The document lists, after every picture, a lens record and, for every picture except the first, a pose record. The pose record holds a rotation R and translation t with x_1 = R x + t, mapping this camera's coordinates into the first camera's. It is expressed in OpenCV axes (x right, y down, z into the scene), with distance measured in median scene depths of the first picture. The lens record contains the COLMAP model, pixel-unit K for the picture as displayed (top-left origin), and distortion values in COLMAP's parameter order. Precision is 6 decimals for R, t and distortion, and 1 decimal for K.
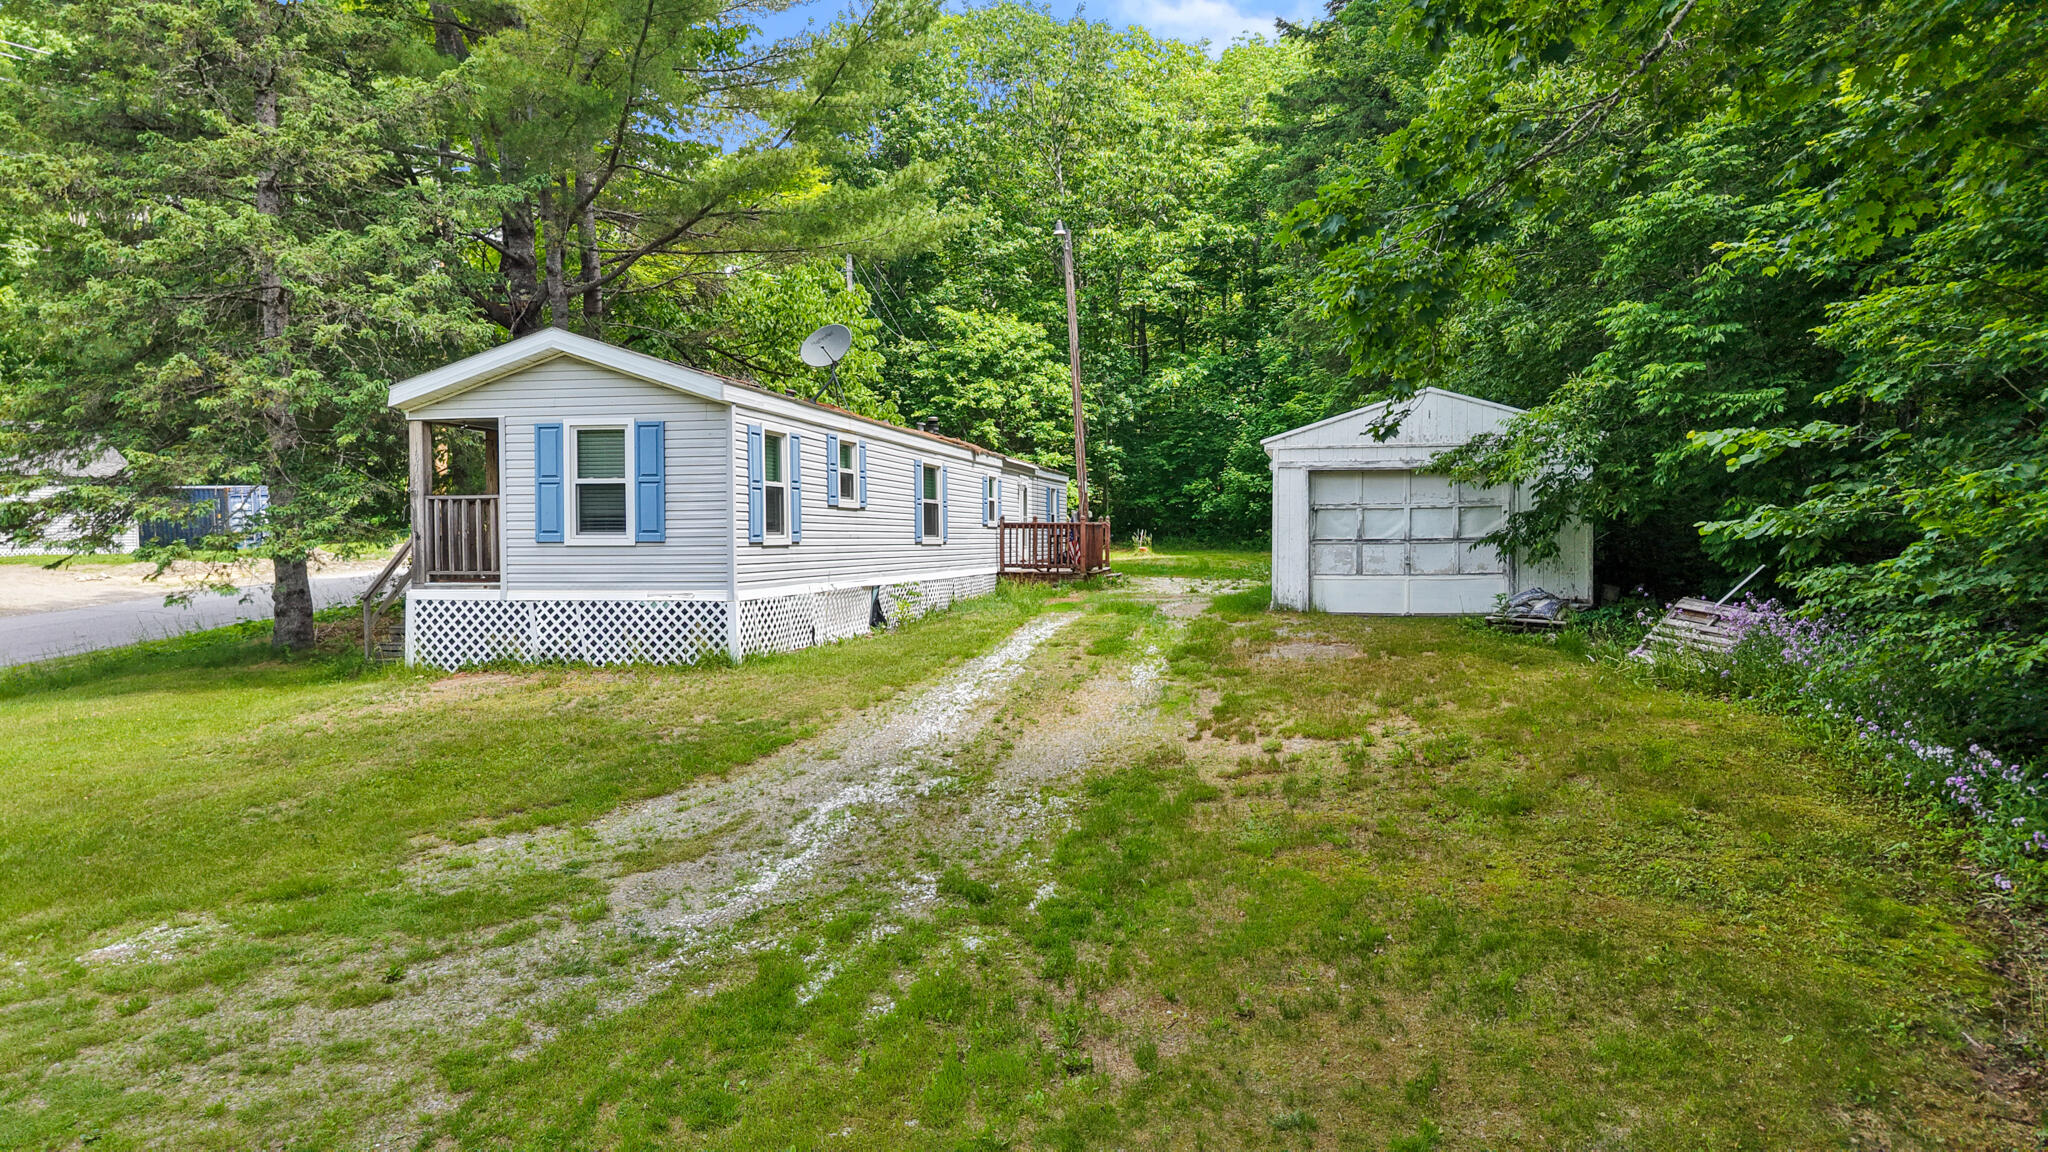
lens RADIAL K [[1376.2, 0, 1016.8], [0, 1376.2, 591.8], [0, 0, 1]] dist [0.065661, -0.084135]
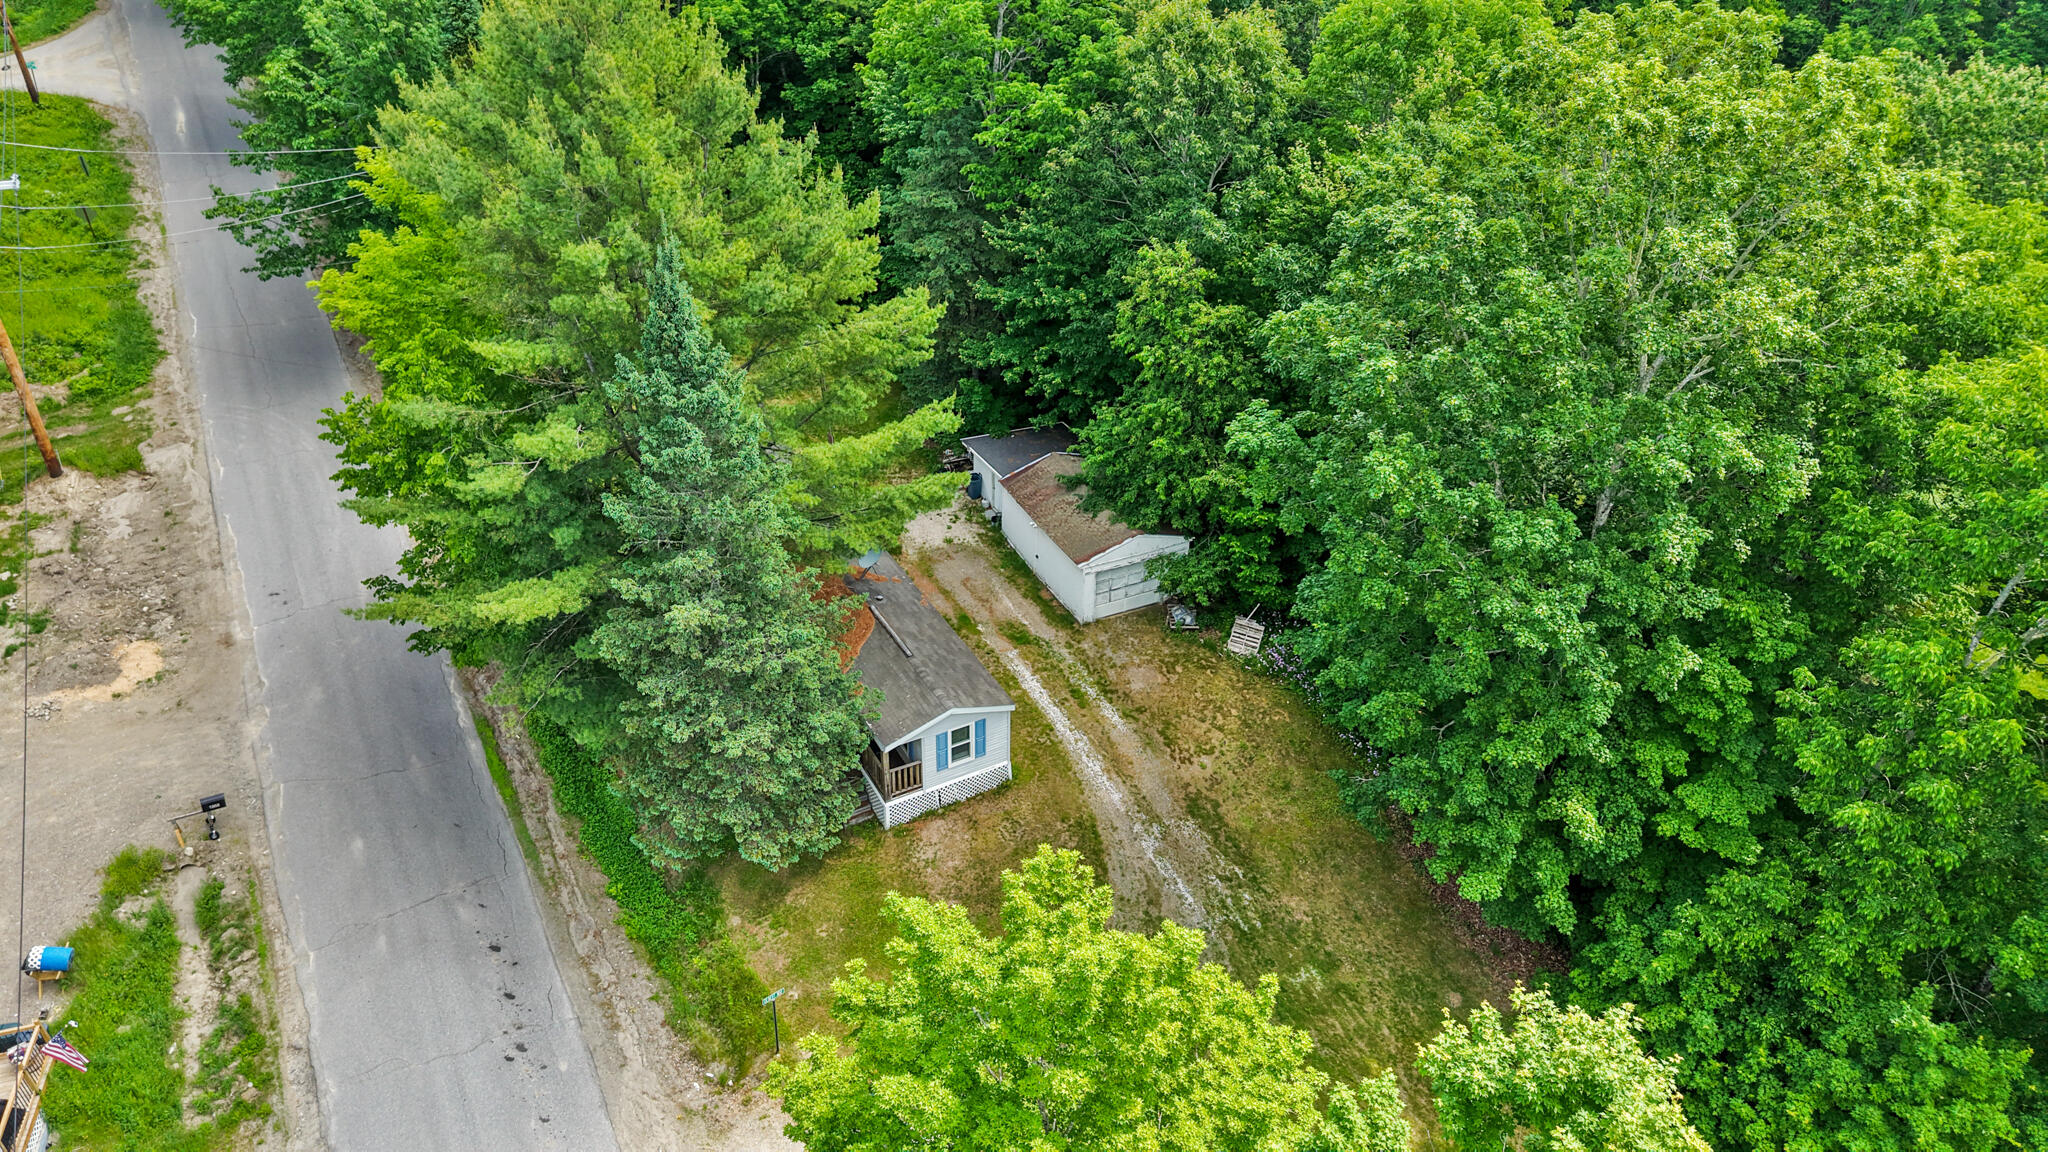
lens RADIAL K [[1376.2, 0, 1016.8], [0, 1376.2, 591.8], [0, 0, 1]] dist [0.065661, -0.084135]
pose [[0.774444, -0.348709, 0.527862, -1.294713], [0.025586, 0.850958, 0.524610, -1.454109], [-0.632125, -0.392775, 0.667941, -0.565495]]
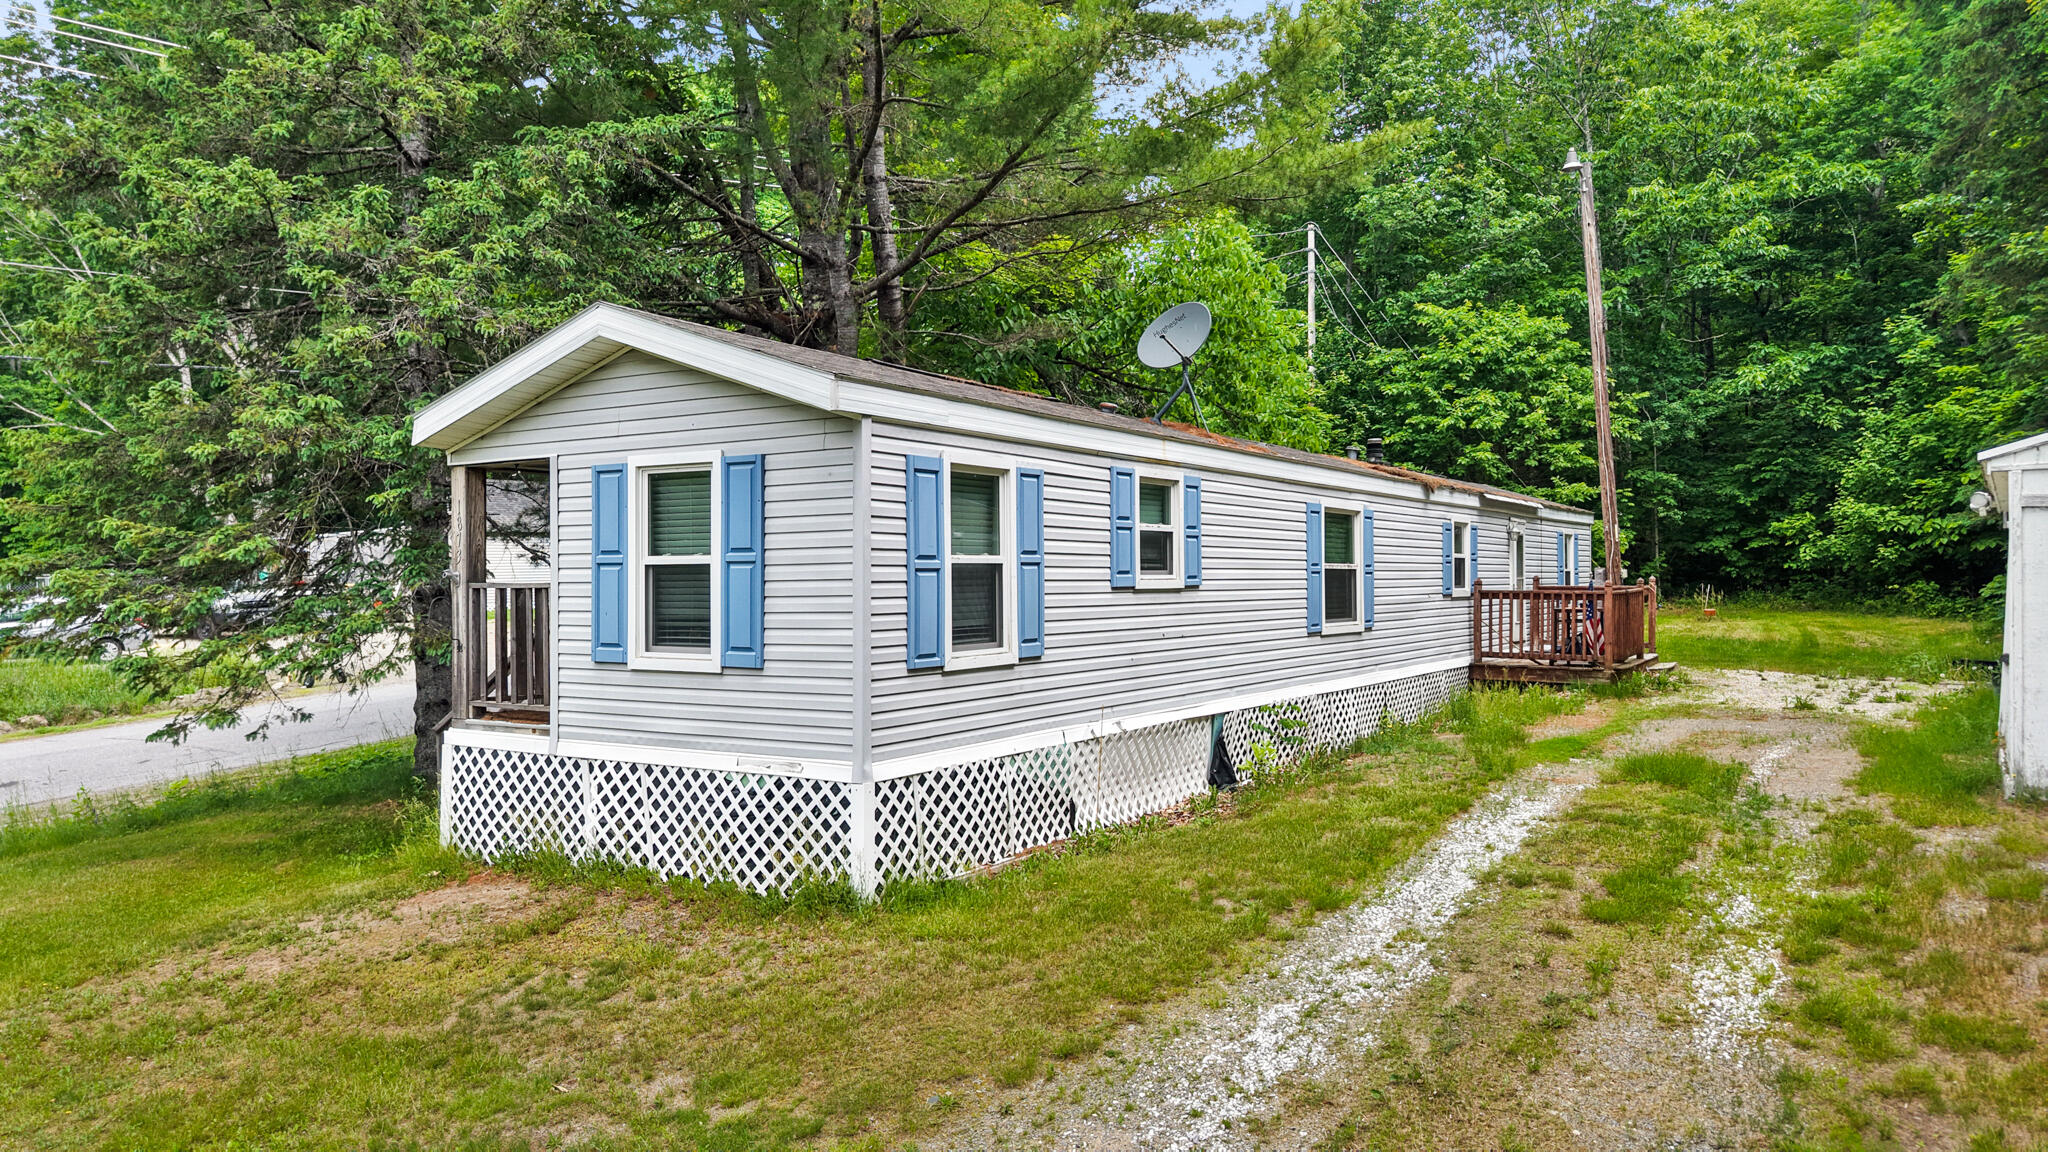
lens RADIAL K [[1364.8, 0, 1024.0], [0, 1364.8, 576.0], [0, 0, 1]] dist [0.029303, -0.035751]
pose [[0.932071, -0.002096, -0.362269, 0.039153], [-0.011392, 0.999319, -0.035093, -0.048914], [0.362096, 0.036836, 0.931413, 0.461216]]
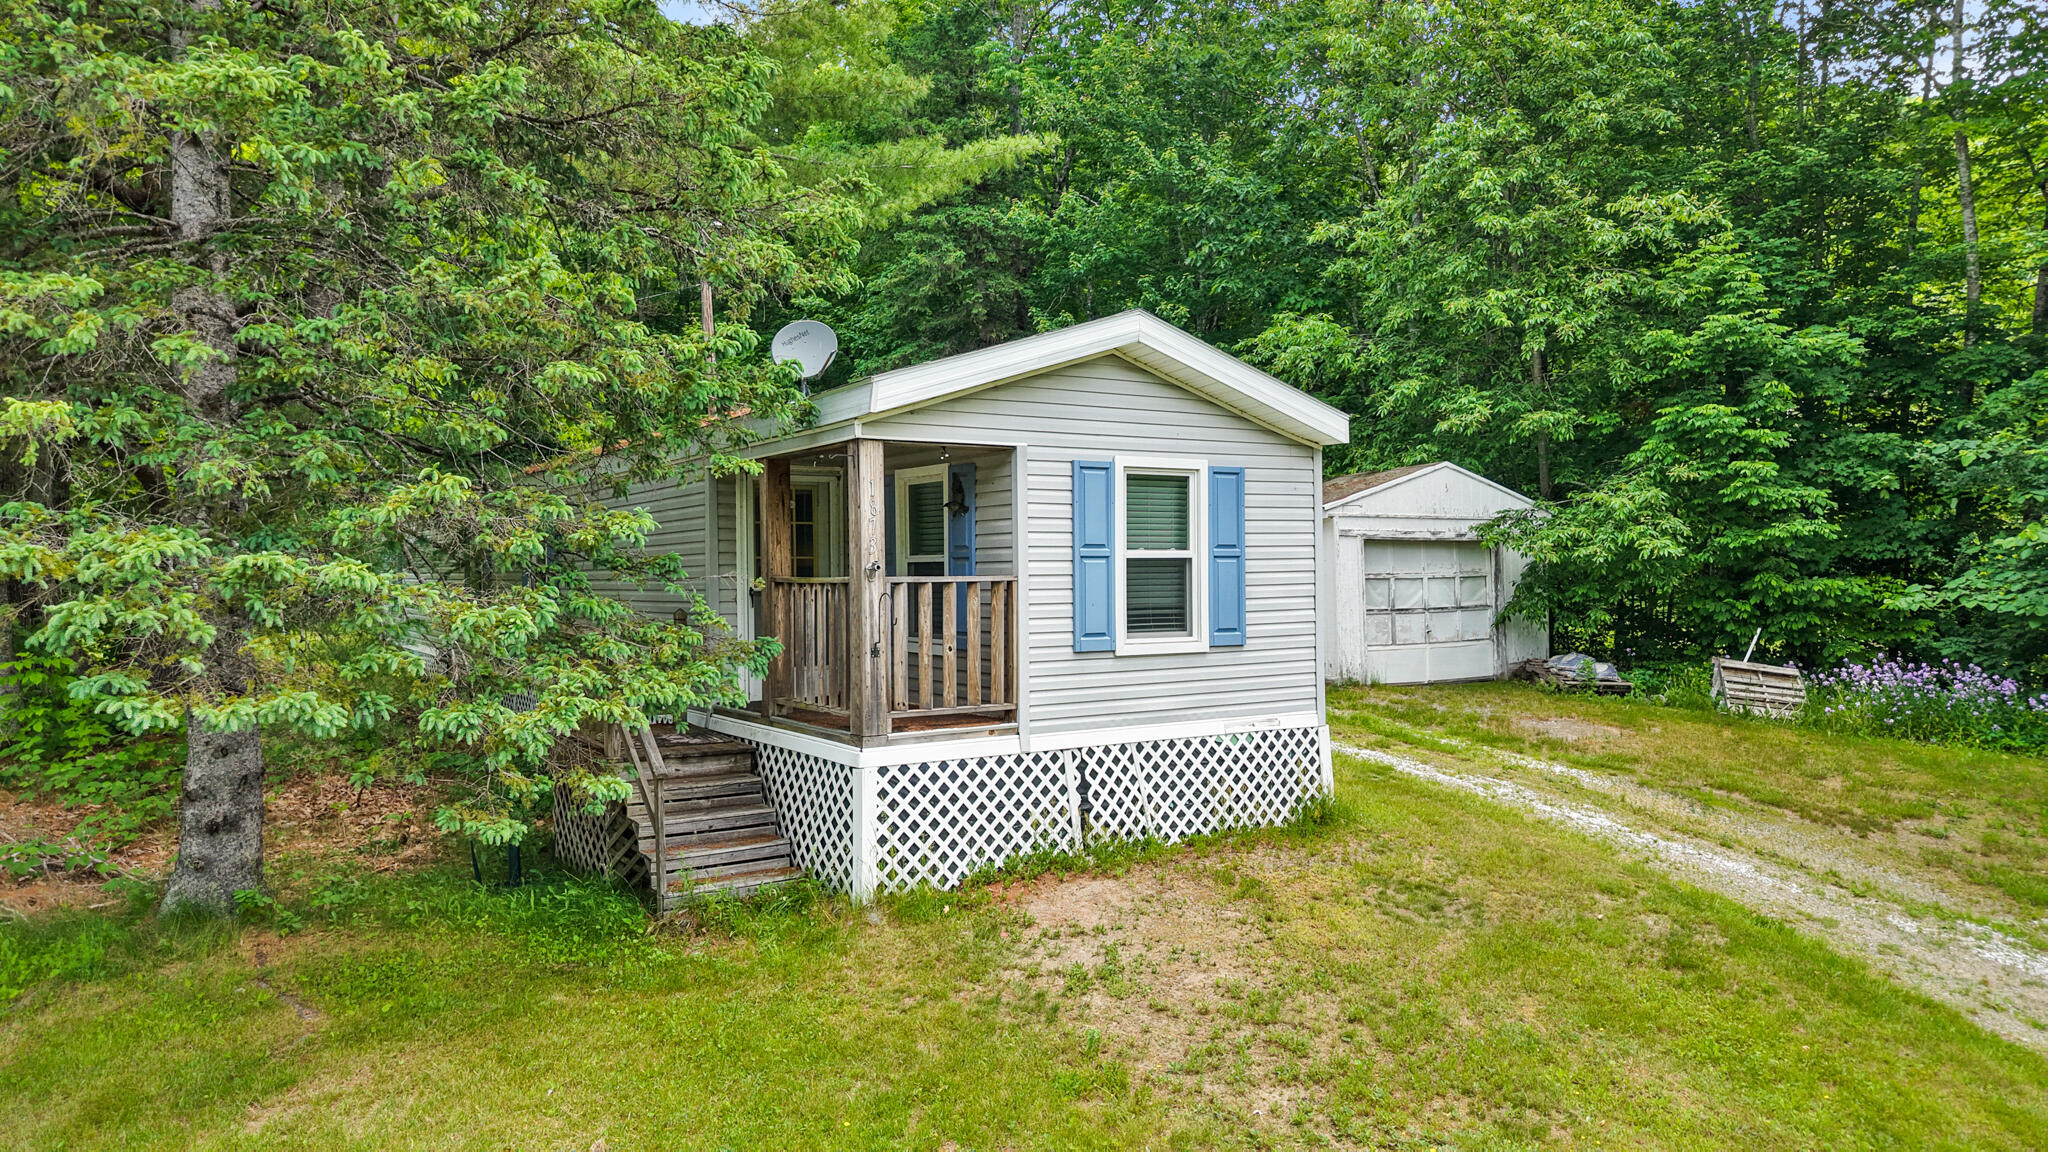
lens RADIAL K [[1376.2, 0, 1016.8], [0, 1376.2, 591.8], [0, 0, 1]] dist [0.065661, -0.084135]
pose [[0.731651, -0.012418, 0.681567, -0.702919], [0.033163, 0.999299, -0.017394, -0.047760], [-0.680873, 0.035329, 0.731549, 0.513930]]
